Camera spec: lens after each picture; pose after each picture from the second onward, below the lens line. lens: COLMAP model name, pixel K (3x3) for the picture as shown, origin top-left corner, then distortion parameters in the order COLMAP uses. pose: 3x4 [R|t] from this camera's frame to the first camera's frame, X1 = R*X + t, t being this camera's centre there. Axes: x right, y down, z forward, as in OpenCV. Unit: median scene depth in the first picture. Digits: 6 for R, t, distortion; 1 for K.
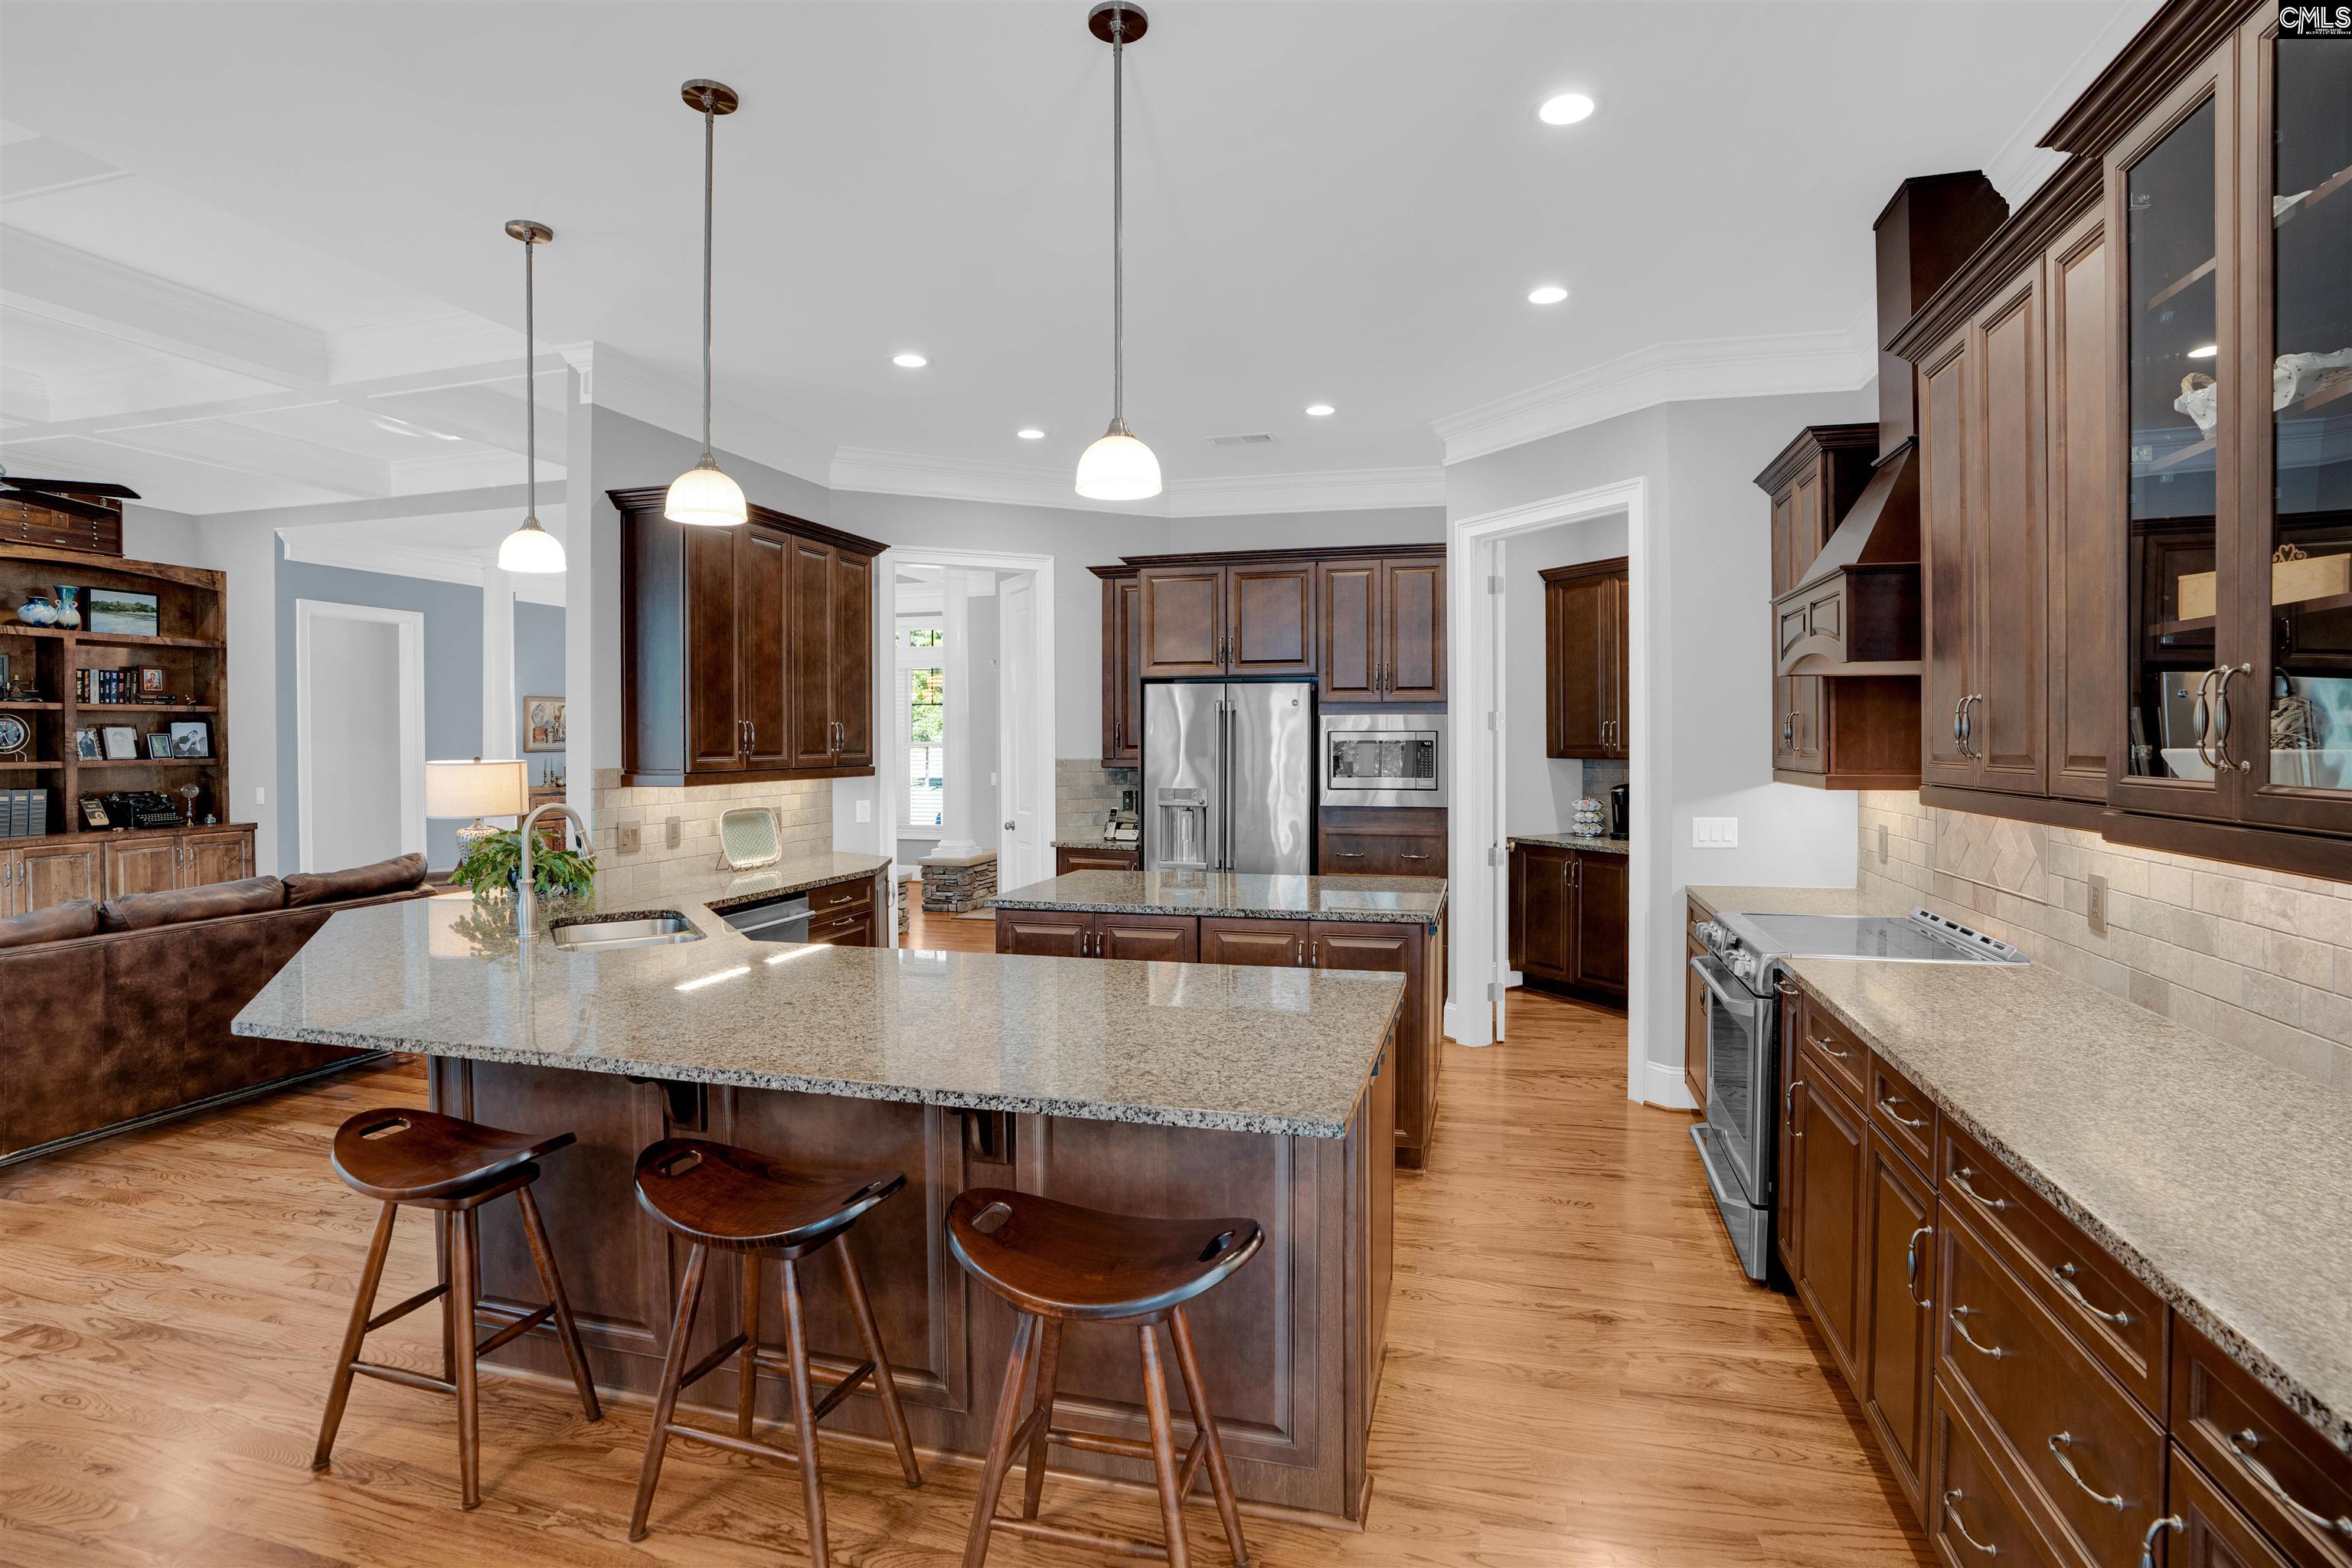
lens RADIAL K [[1108.3, 0, 1195.1], [0, 1108.3, 770.2], [0, 0, 1]] dist [-0.043490, 0.001327]
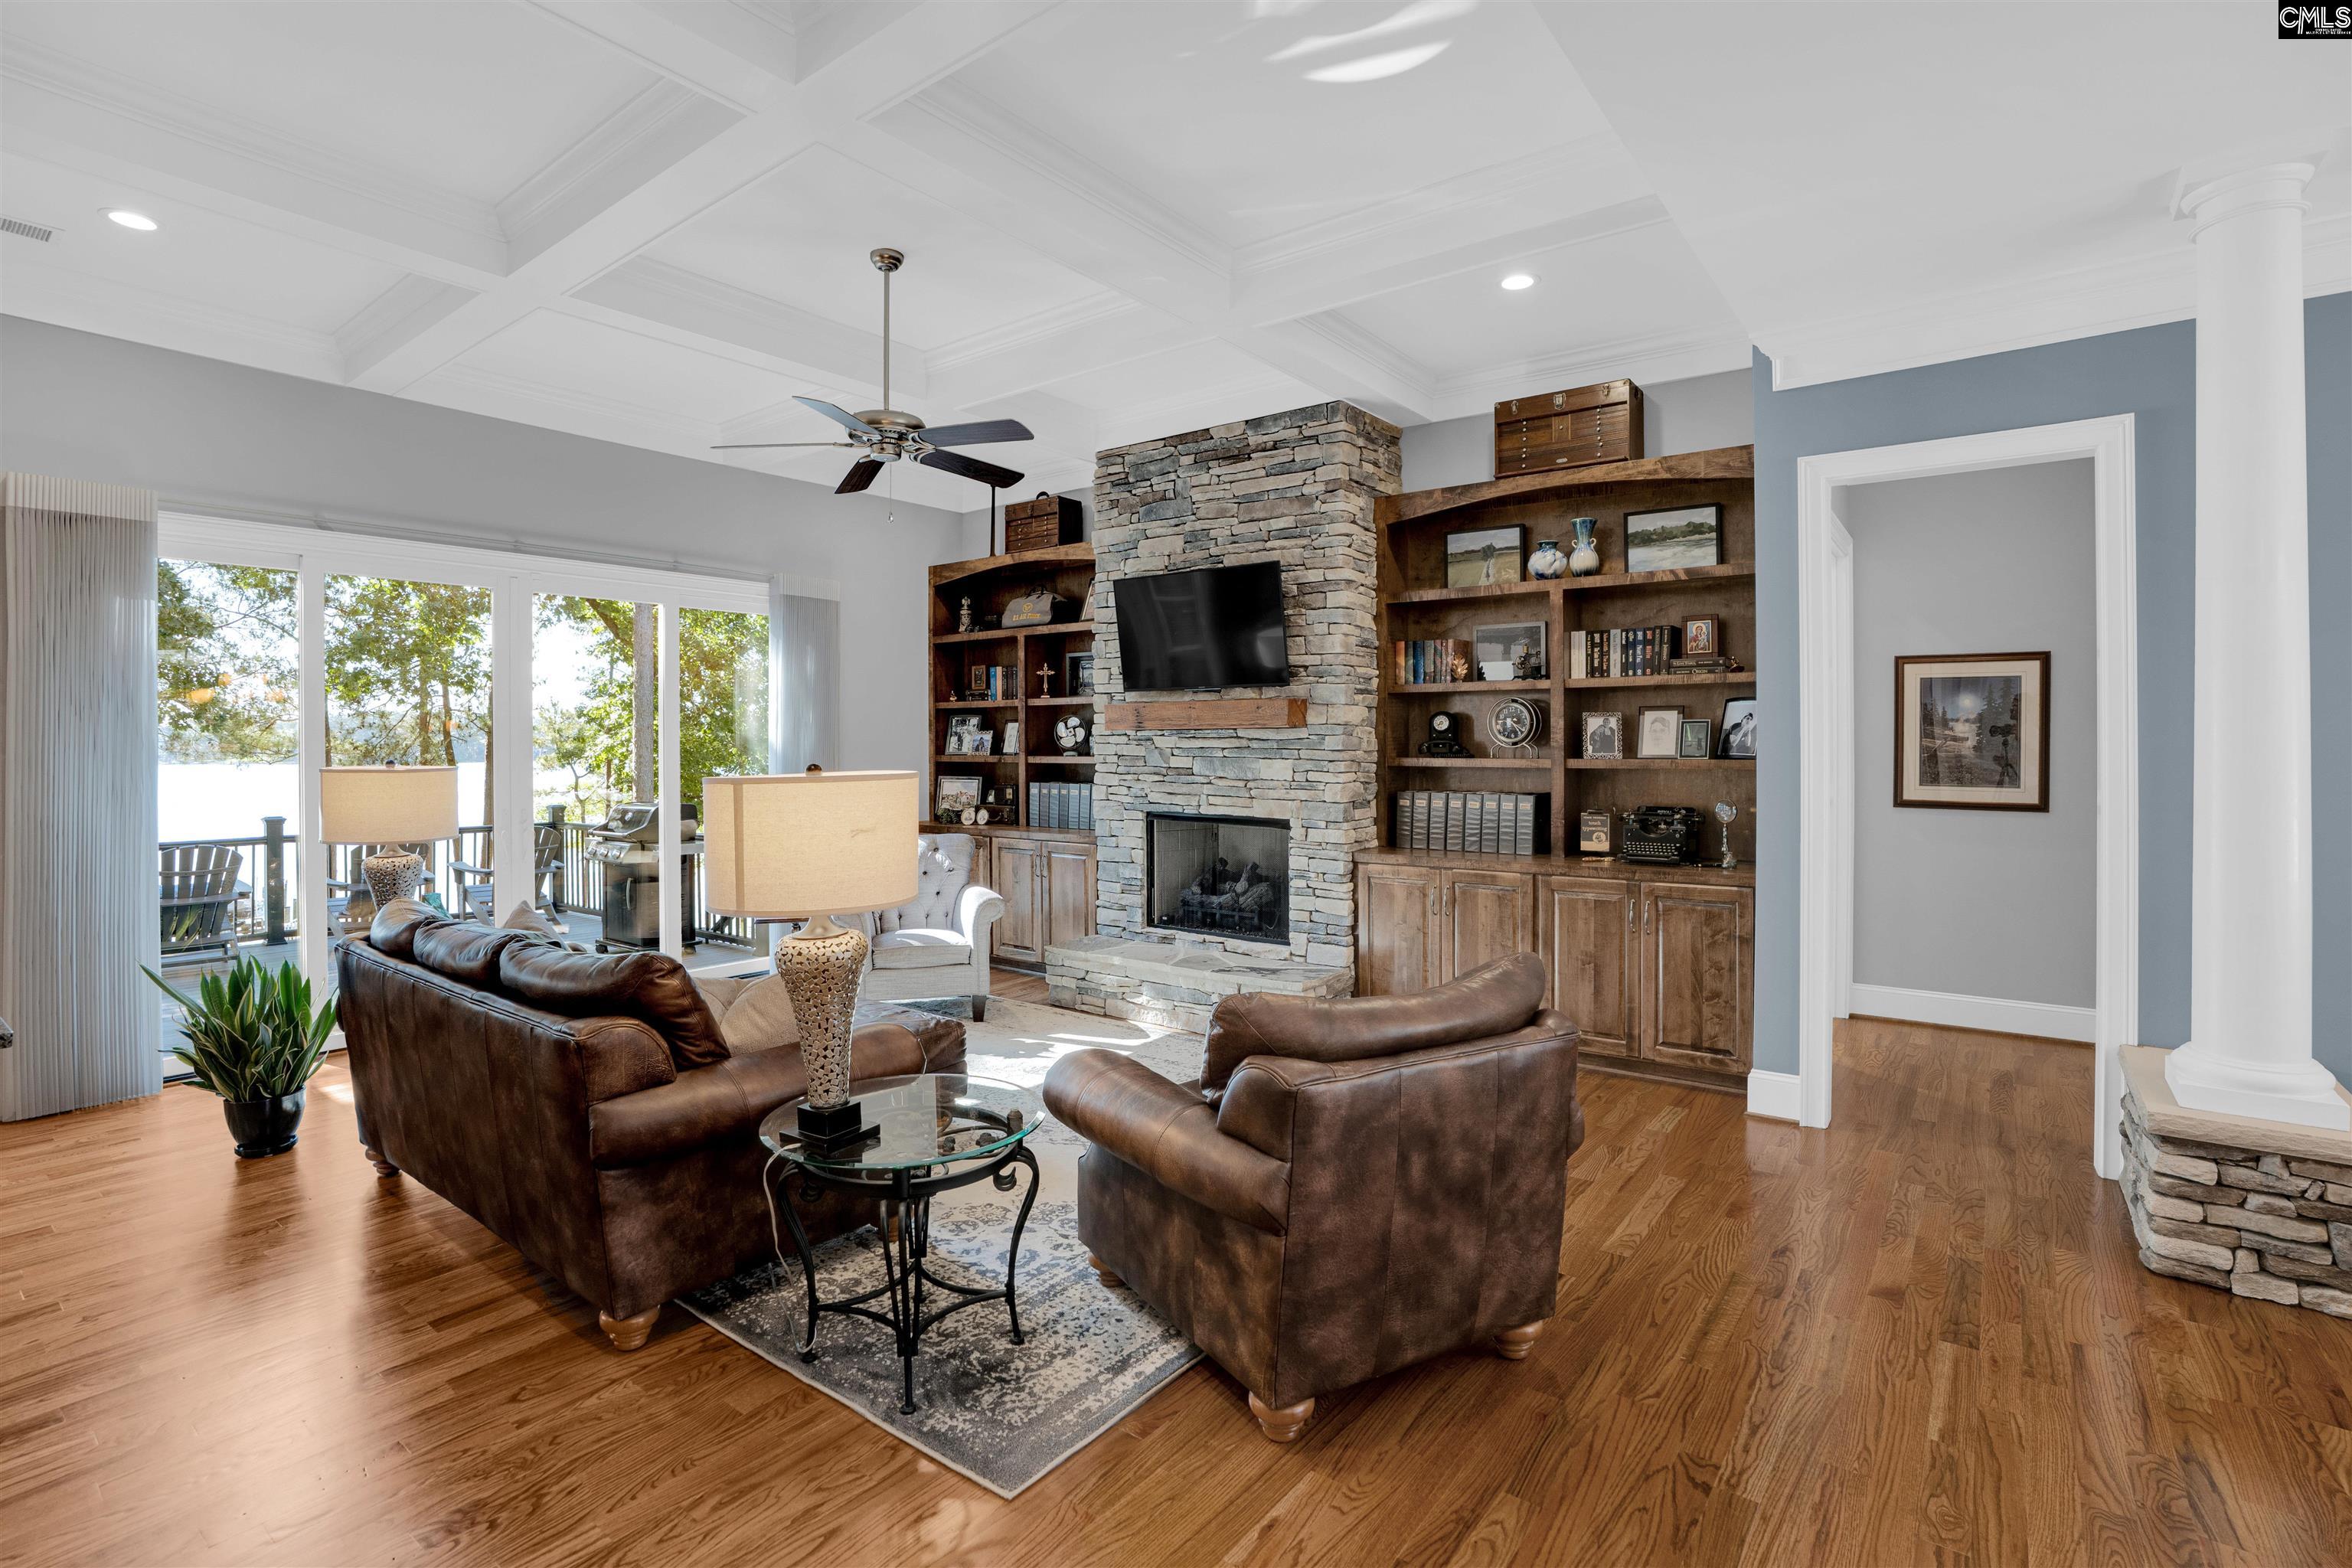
lens RADIAL K [[1108.3, 0, 1195.1], [0, 1108.3, 770.2], [0, 0, 1]] dist [-0.043490, 0.001327]
pose [[-0.368468, 0.023648, -0.929340, -0.253782], [-0.024408, 0.999086, 0.035100, -0.020702], [0.929320, 0.035617, -0.367554, 1.001836]]
